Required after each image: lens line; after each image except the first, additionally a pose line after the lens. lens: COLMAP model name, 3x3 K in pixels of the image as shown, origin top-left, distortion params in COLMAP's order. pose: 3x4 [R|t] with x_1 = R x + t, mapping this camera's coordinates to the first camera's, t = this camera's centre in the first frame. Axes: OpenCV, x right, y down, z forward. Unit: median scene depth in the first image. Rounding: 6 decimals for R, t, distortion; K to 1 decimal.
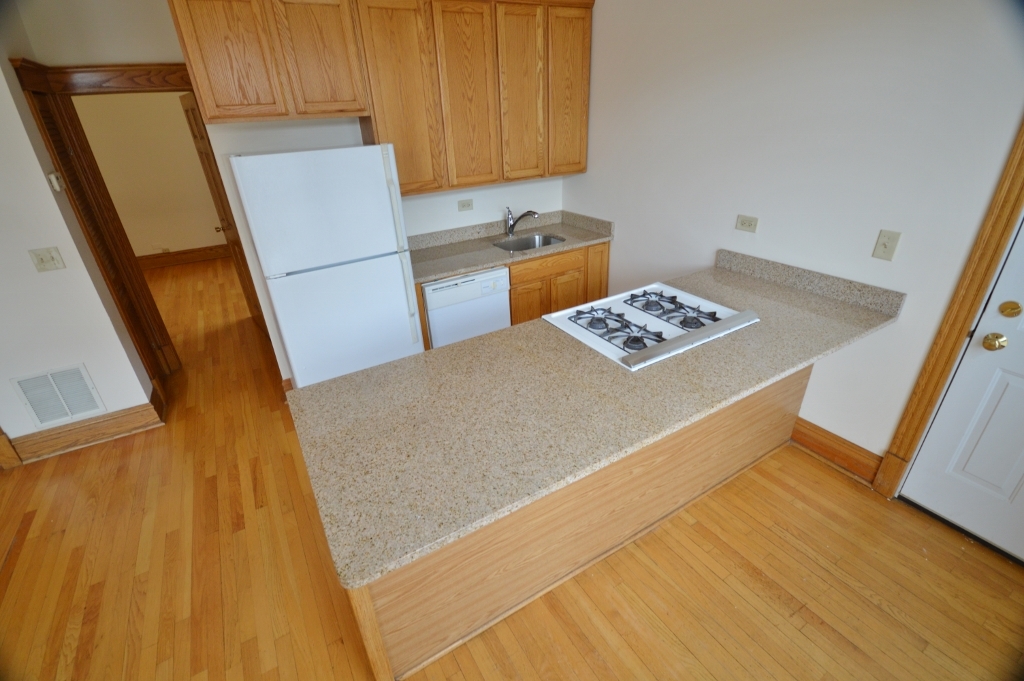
lens RADIAL K [[467.5, 0, 509.7], [0, 467.5, 341.8], [0, 0, 1]] dist [-0.004706, -0.001228]
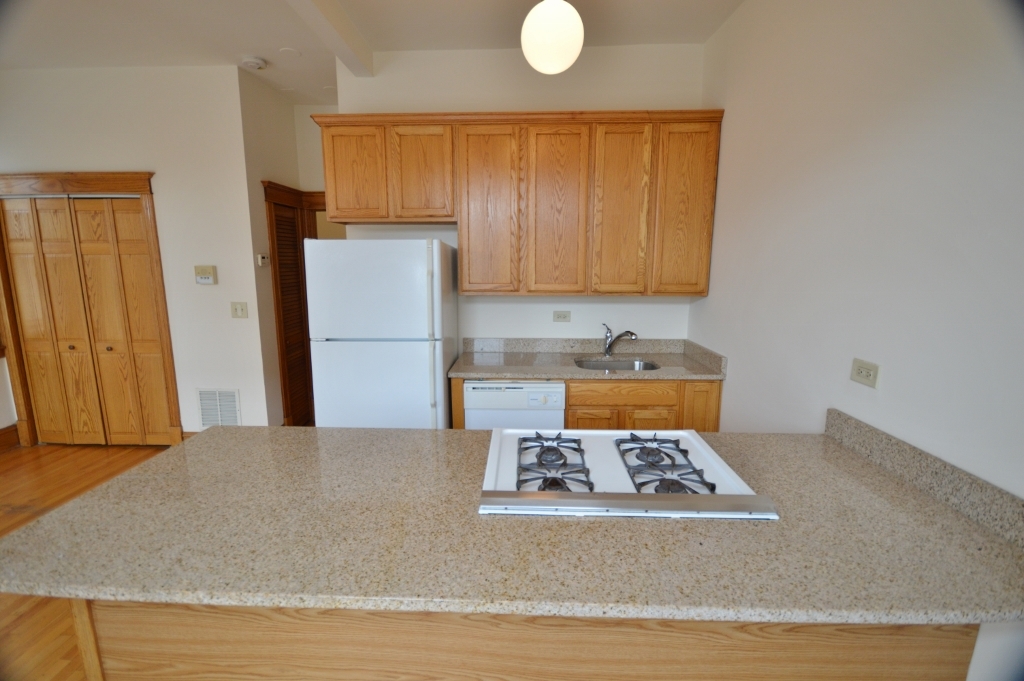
lens RADIAL K [[467.5, 0, 510.0], [0, 467.5, 335.4], [0, 0, 1]] dist [-0.004706, -0.001228]
pose [[0.835227, 0.128933, -0.534576, 0.383519], [-0.280319, 0.936163, -0.212182, -0.030270], [0.473092, 0.327072, 0.818051, 0.218608]]
